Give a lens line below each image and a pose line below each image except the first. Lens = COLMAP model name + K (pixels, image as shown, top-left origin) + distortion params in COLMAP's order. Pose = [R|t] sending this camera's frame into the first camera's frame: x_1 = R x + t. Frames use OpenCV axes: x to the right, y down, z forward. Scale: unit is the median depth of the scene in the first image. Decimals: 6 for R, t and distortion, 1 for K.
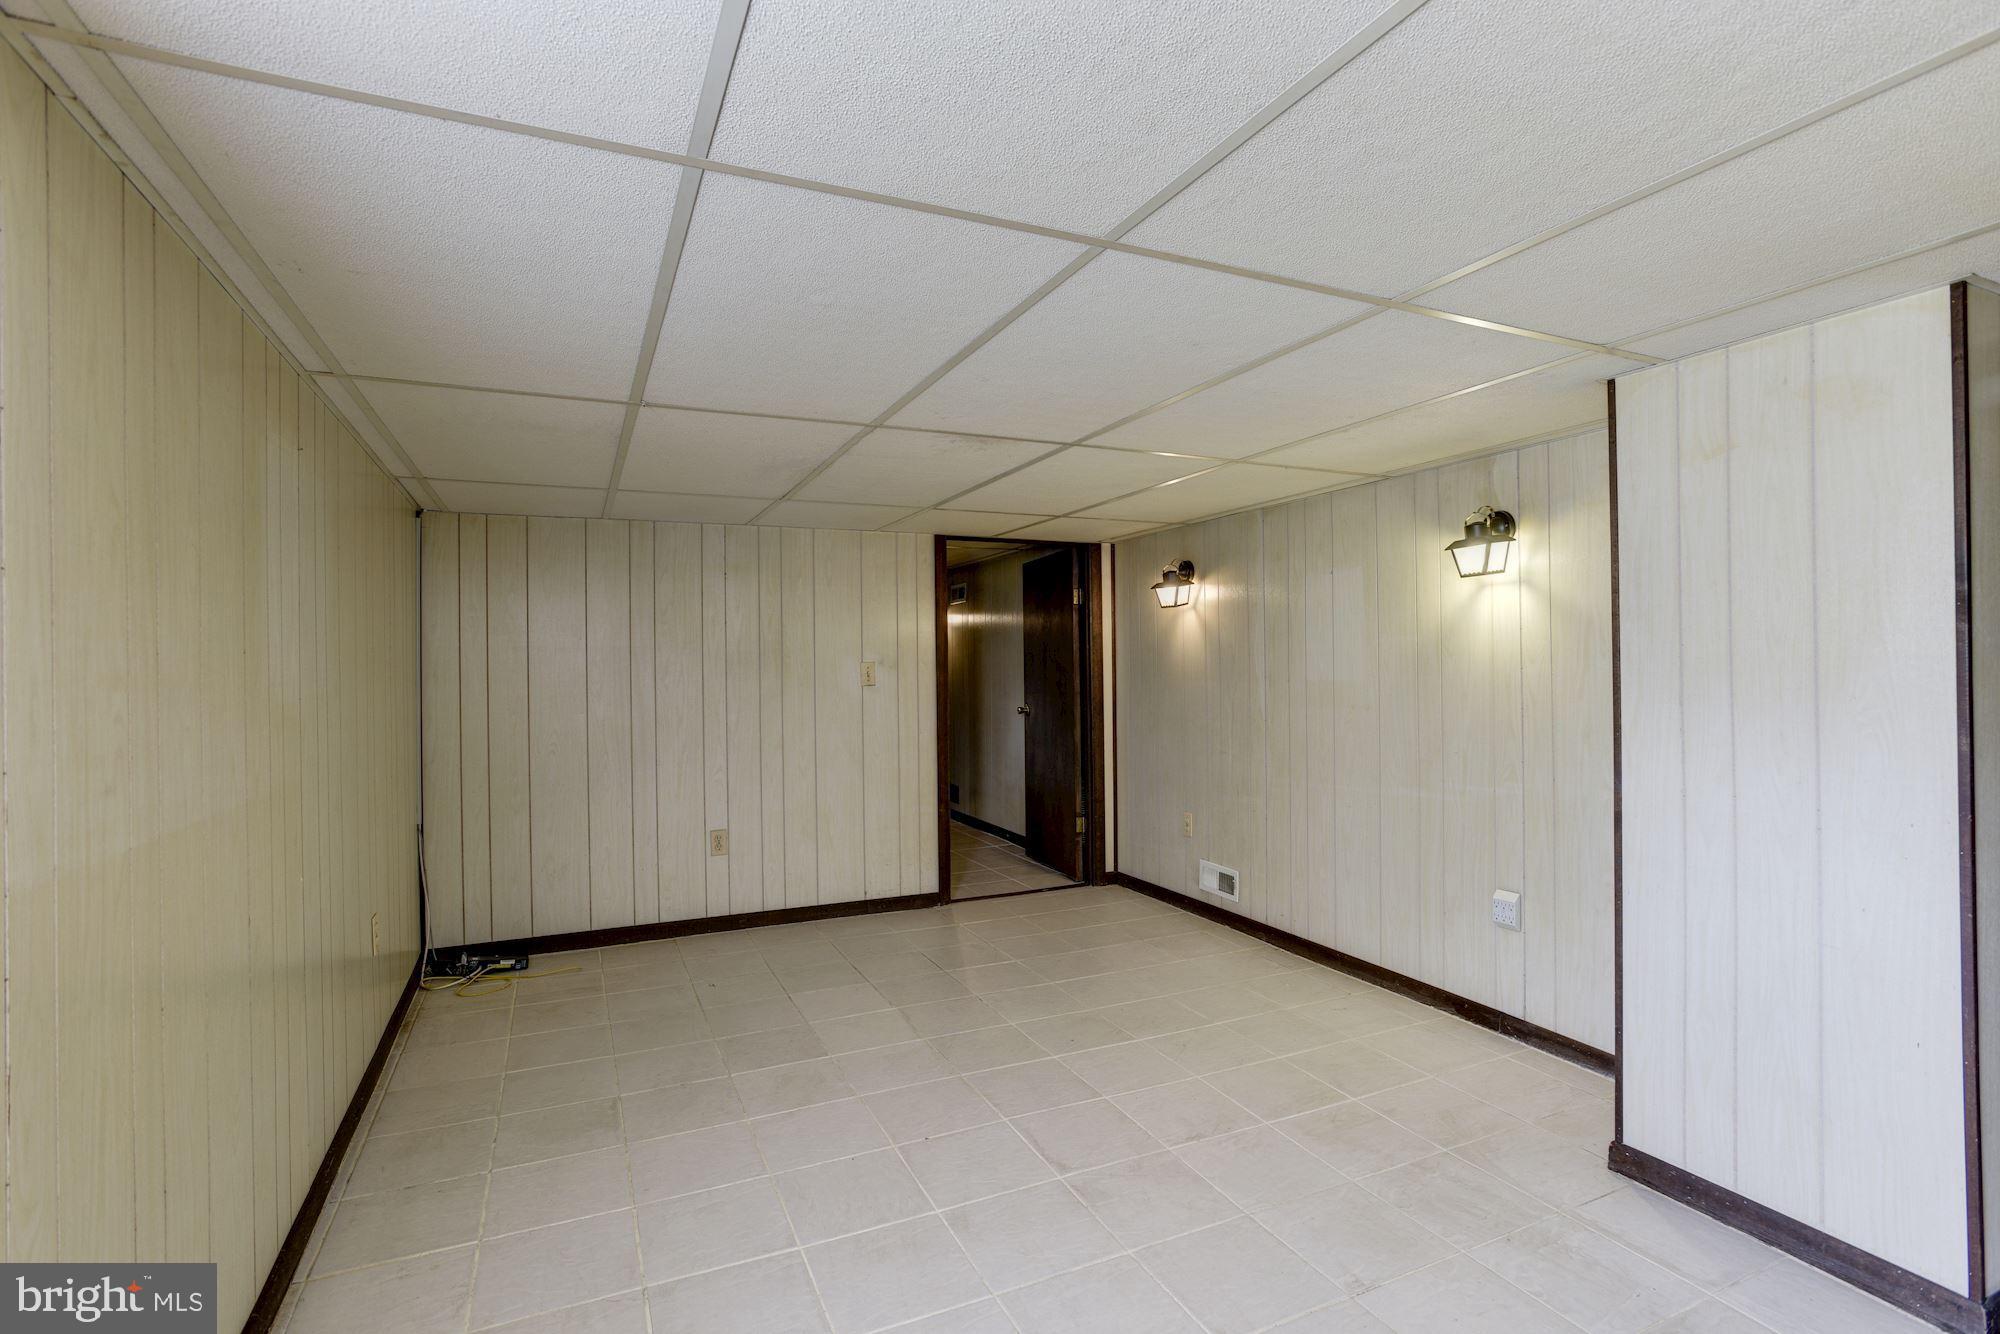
lens RADIAL K [[956.5, 0, 1009.4], [0, 956.5, 666.6], [0, 0, 1]] dist [-0.064127, 0.035086]
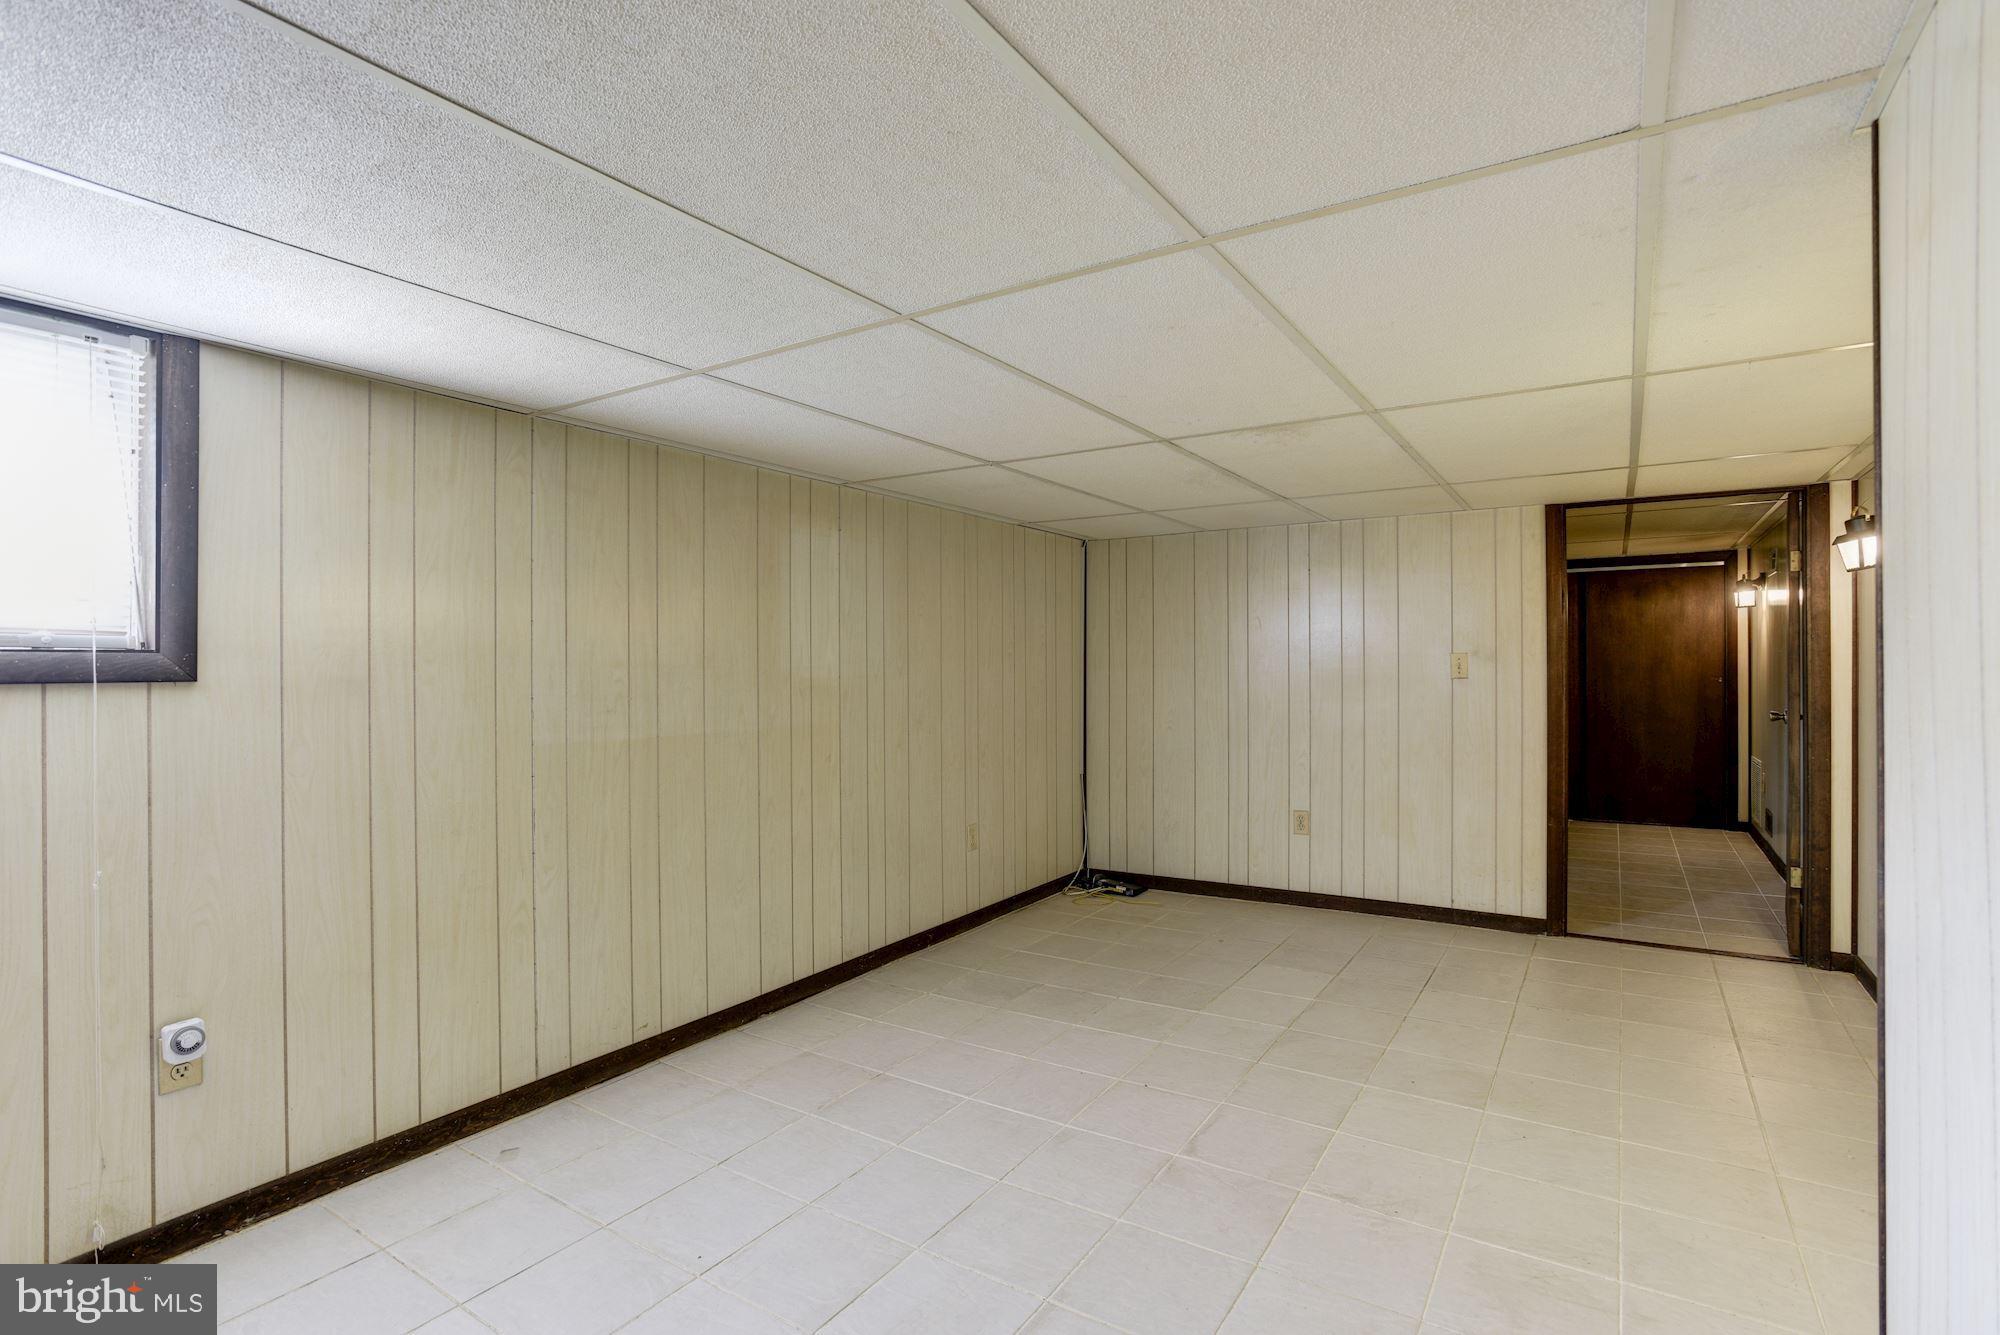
lens RADIAL K [[956.5, 0, 1009.4], [0, 956.5, 667.1], [0, 0, 1]] dist [-0.064127, 0.035086]
pose [[0.540887, 0.009477, -0.841042, 0.412385], [-0.000067, 0.999937, 0.011224, -0.001265], [0.841095, -0.006014, 0.540853, 0.147567]]
